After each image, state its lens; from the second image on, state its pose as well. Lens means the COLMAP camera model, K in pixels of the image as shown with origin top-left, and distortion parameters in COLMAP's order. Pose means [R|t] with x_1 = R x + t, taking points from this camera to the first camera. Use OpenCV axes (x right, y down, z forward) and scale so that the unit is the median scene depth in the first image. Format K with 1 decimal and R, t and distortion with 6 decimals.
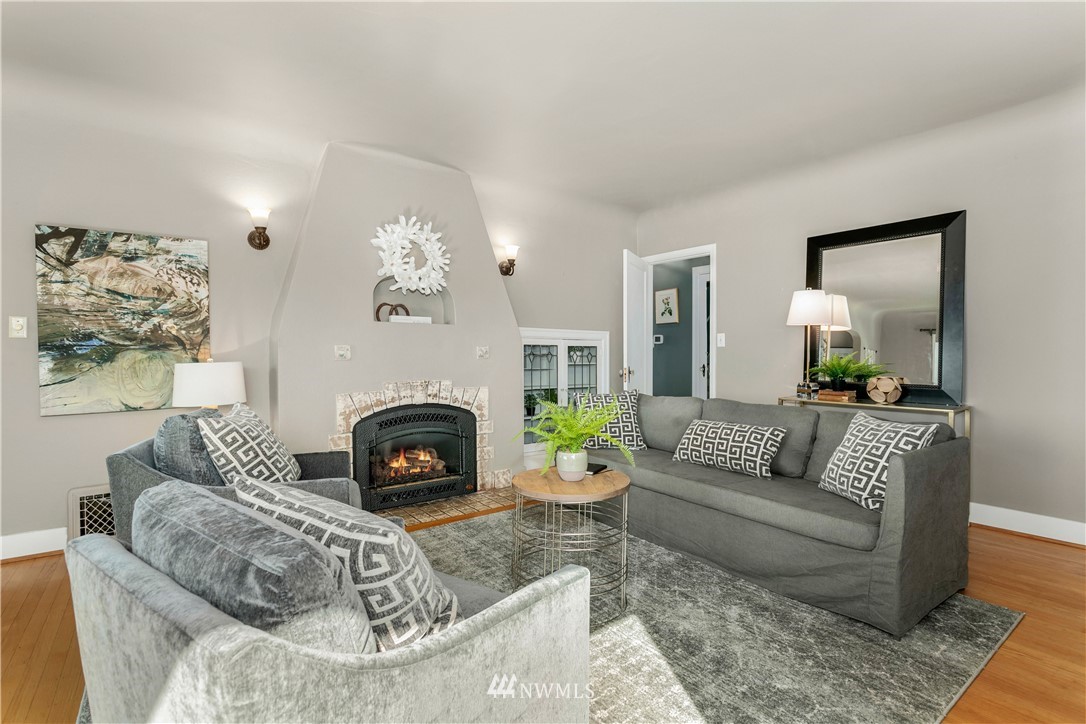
lens RADIAL K [[514.8, 0, 546.1], [0, 514.8, 357.0], [0, 0, 1]] dist [0.001864, 0.000034]
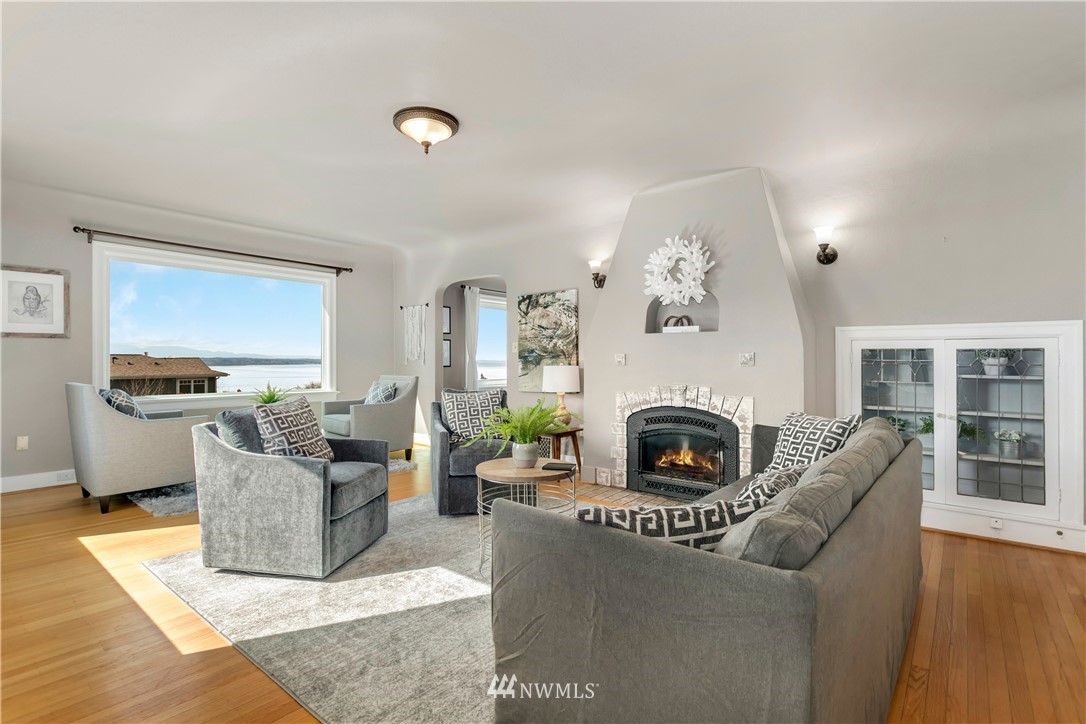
lens RADIAL K [[514.8, 0, 546.1], [0, 514.8, 357.0], [0, 0, 1]] dist [0.001864, 0.000034]
pose [[0.237919, -0.000392, -0.971285, 0.865006], [-0.000736, 1.000000, -0.000583, -0.015760], [0.971285, 0.000854, 0.237918, 0.543596]]
